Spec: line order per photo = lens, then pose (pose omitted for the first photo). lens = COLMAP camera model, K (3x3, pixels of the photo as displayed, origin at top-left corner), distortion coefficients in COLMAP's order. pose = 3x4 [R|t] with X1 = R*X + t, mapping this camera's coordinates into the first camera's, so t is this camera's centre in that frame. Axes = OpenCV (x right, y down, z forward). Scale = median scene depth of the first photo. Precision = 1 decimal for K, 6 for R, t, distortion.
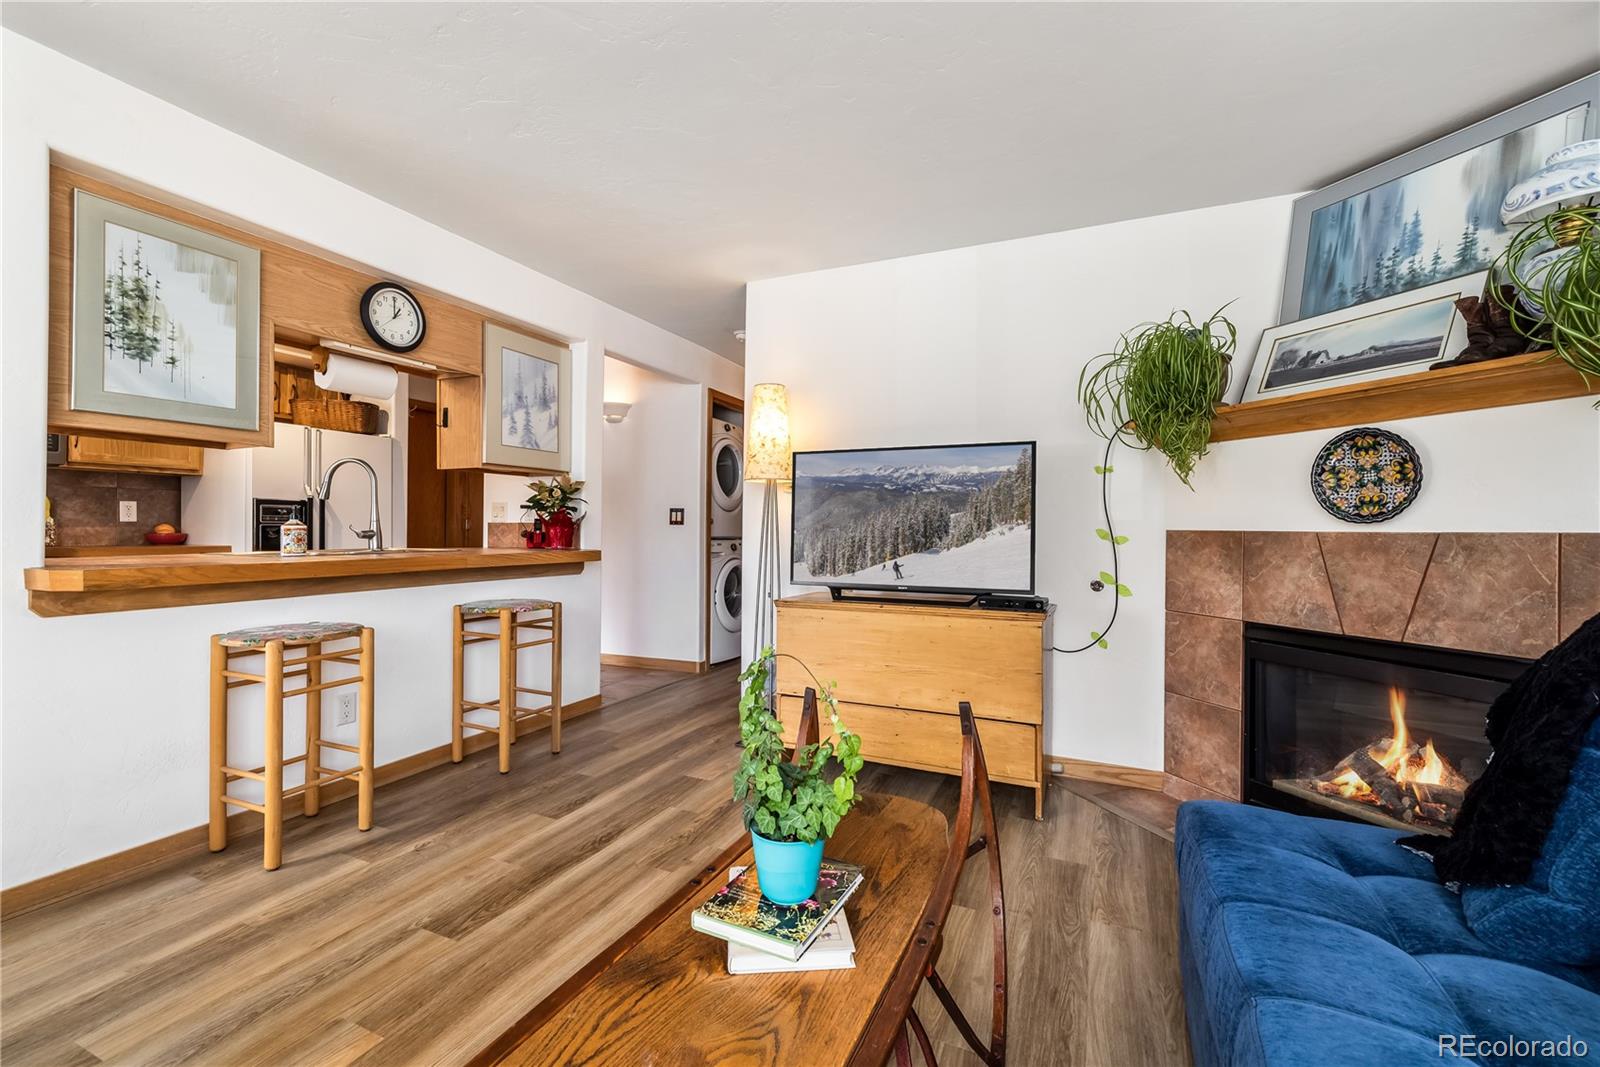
lens RADIAL K [[672.9, 0, 800.0], [0, 672.9, 533.5], [0, 0, 1]] dist [-0.000118, -0.000131]
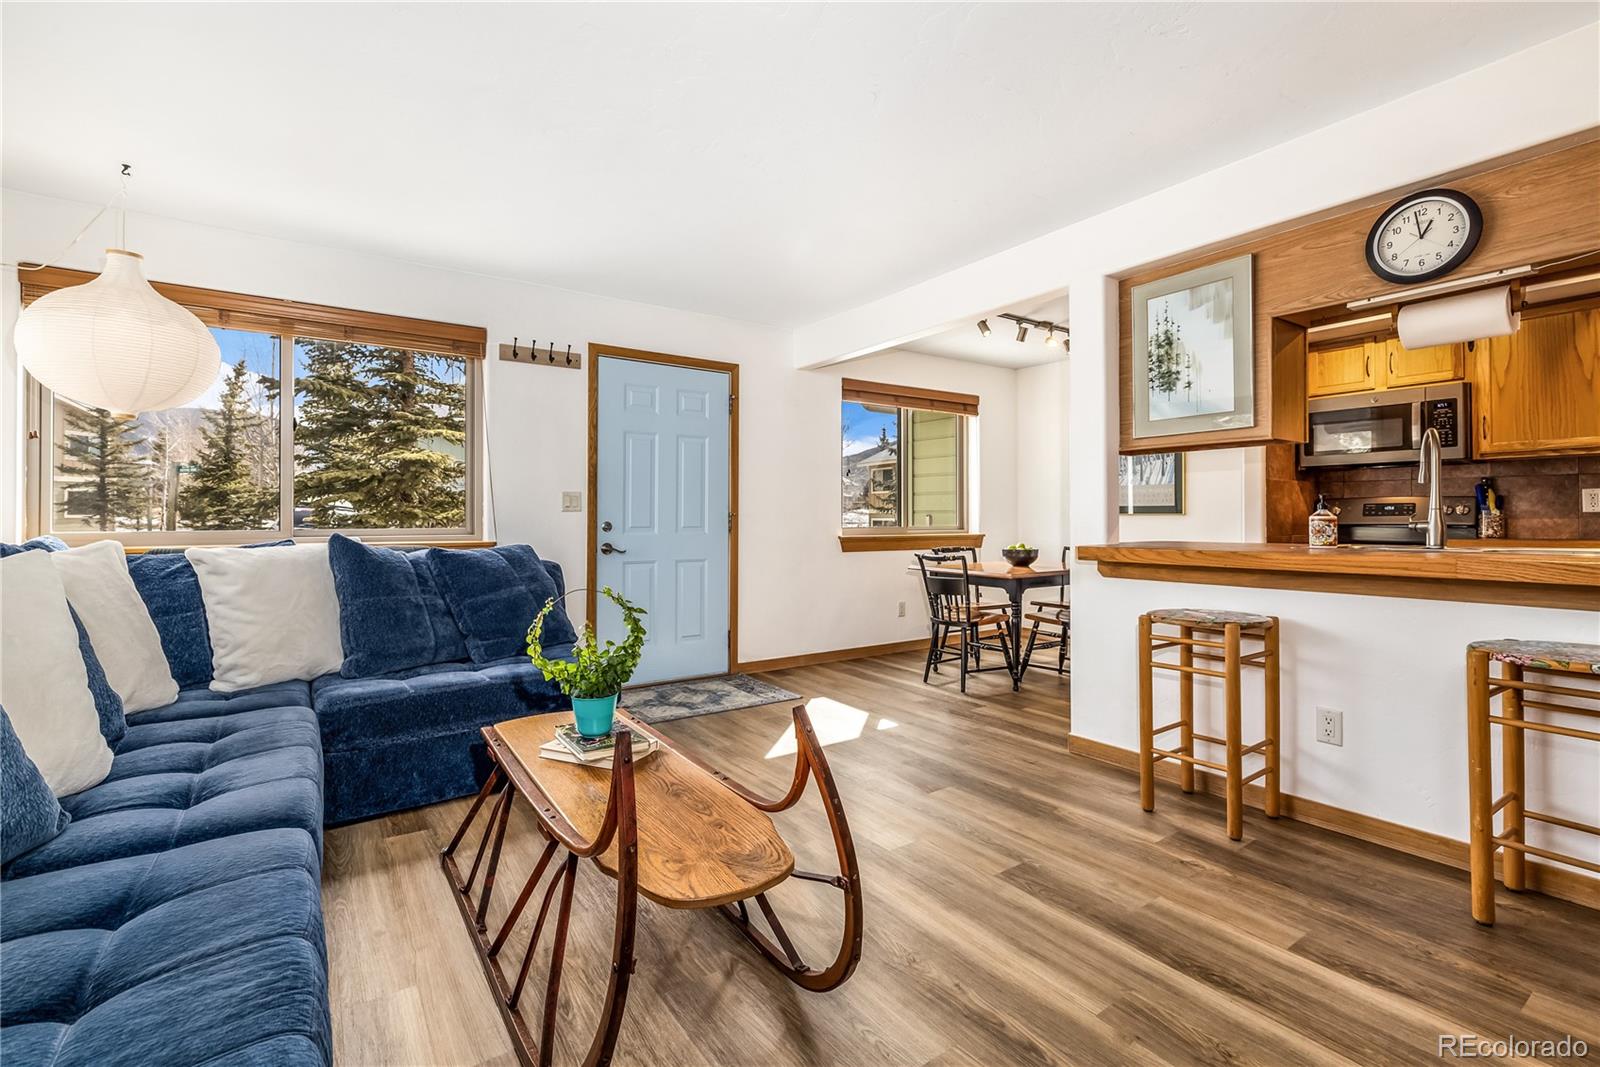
lens RADIAL K [[719.5, 0, 800.0], [0, 719.5, 533.5], [0, 0, 1]] dist [-0.000099, 0.000091]
pose [[-0.517392, 0.013866, -0.855636, 0.541482], [-0.005274, 0.999798, 0.019391, -0.004701], [0.855732, 0.014545, -0.517214, 1.016049]]
